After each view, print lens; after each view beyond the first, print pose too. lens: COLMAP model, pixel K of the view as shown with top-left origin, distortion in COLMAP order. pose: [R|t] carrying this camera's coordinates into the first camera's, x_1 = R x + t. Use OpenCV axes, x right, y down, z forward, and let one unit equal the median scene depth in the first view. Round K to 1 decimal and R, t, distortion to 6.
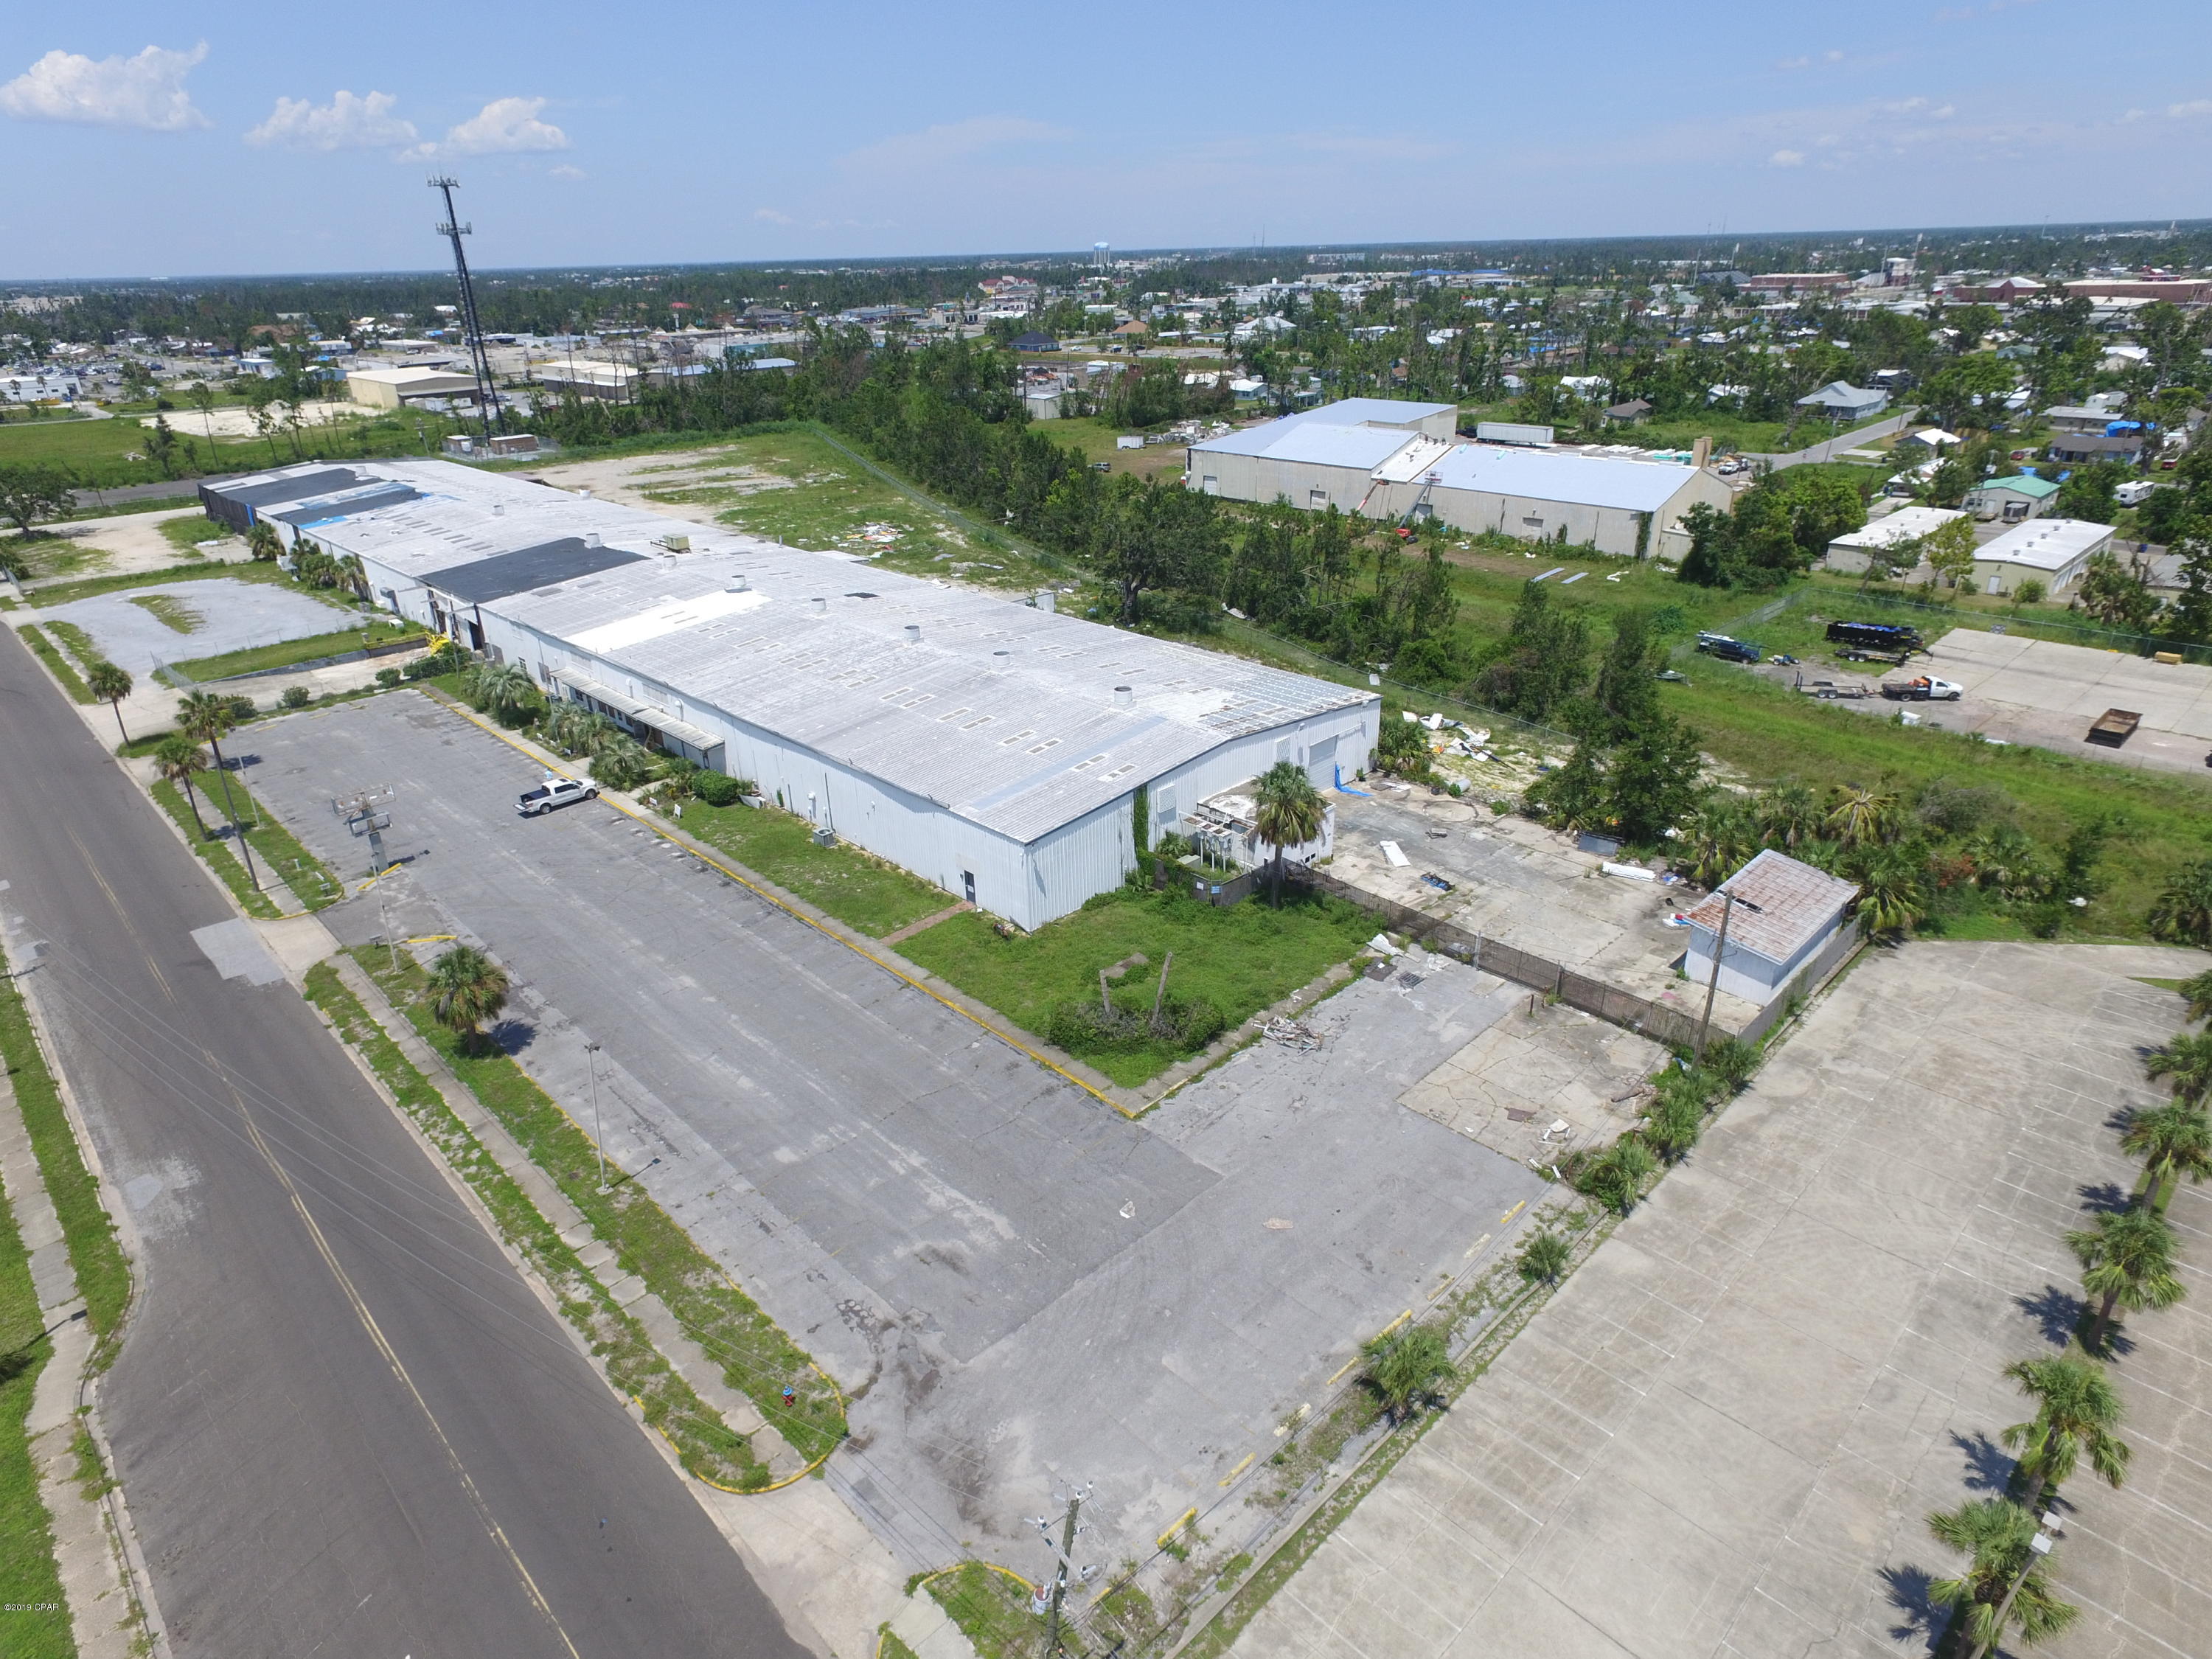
lens RADIAL K [[1277.3, 0, 1106.0], [0, 1277.3, 829.5], [0, 0, 1]] dist [-0.014669, 0.011580]
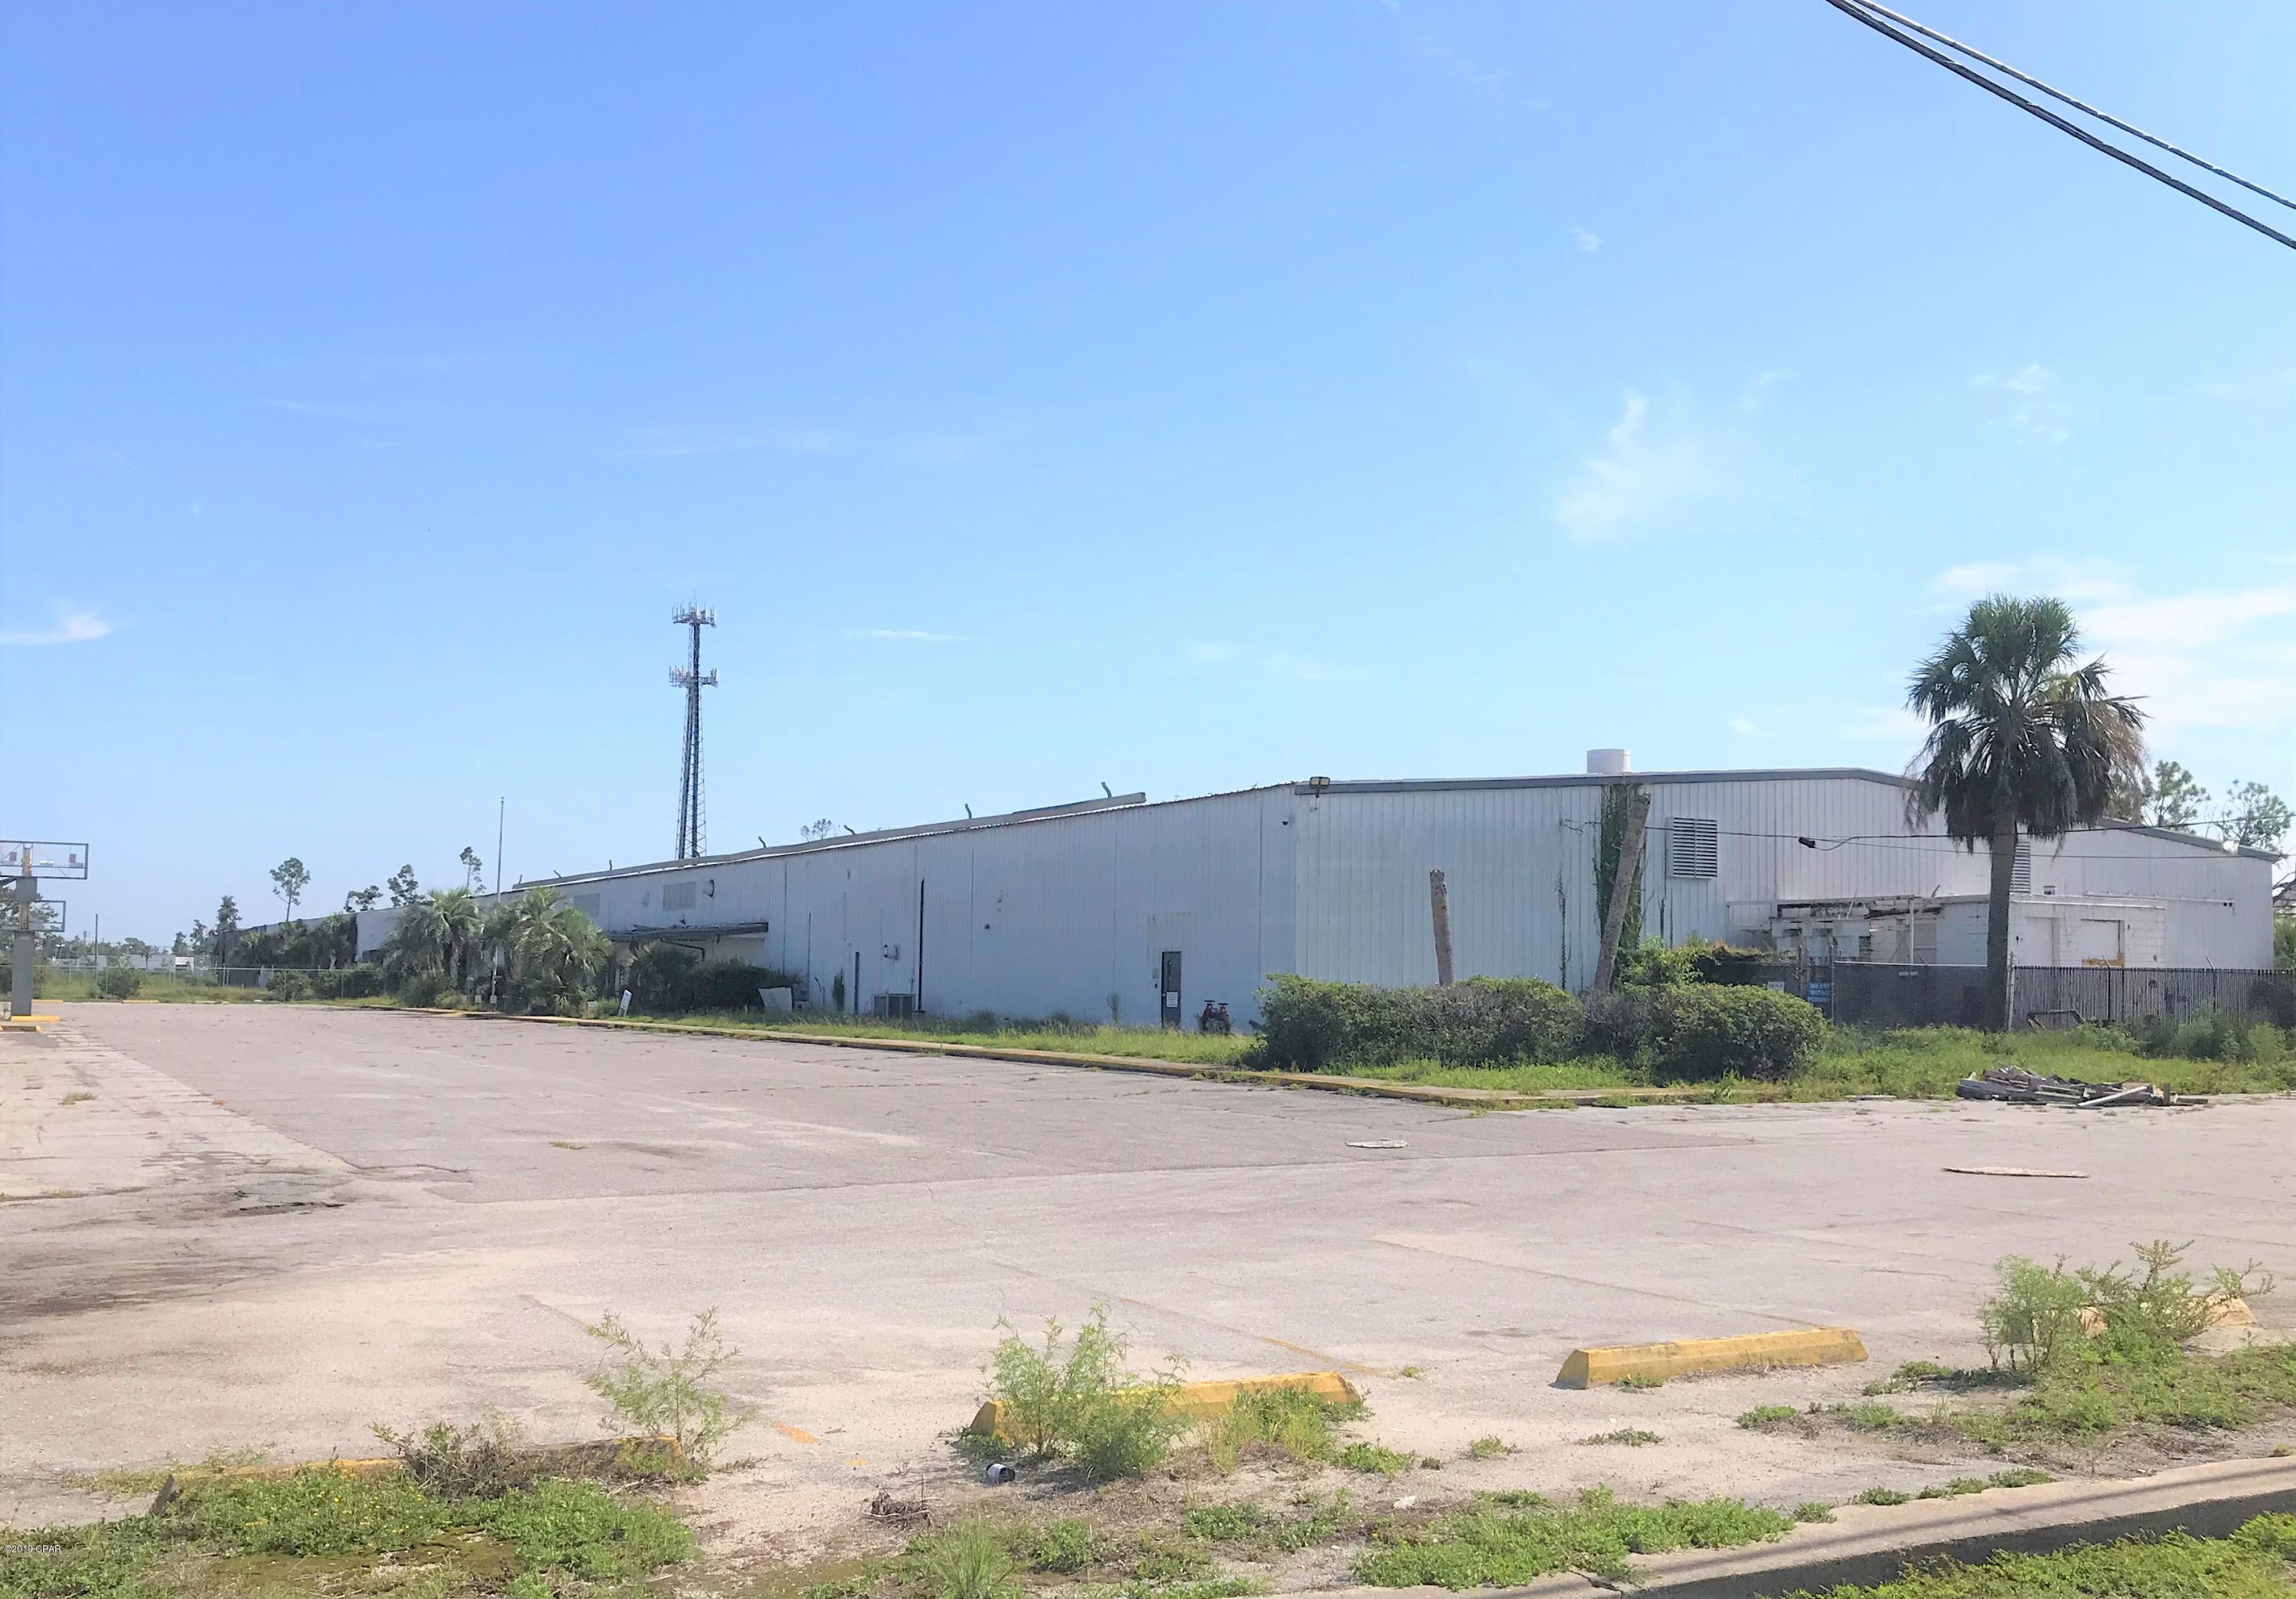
lens RADIAL K [[2189.3, 0, 1148.0], [0, 2189.3, 799.5], [0, 0, 1]] dist [-0.002556, -0.001230]
pose [[0.965326, 0.000146, -0.261047, 0.066636], [-0.124952, 0.878261, -0.461567, 0.324398], [0.229200, 0.478181, 0.847826, 0.426658]]
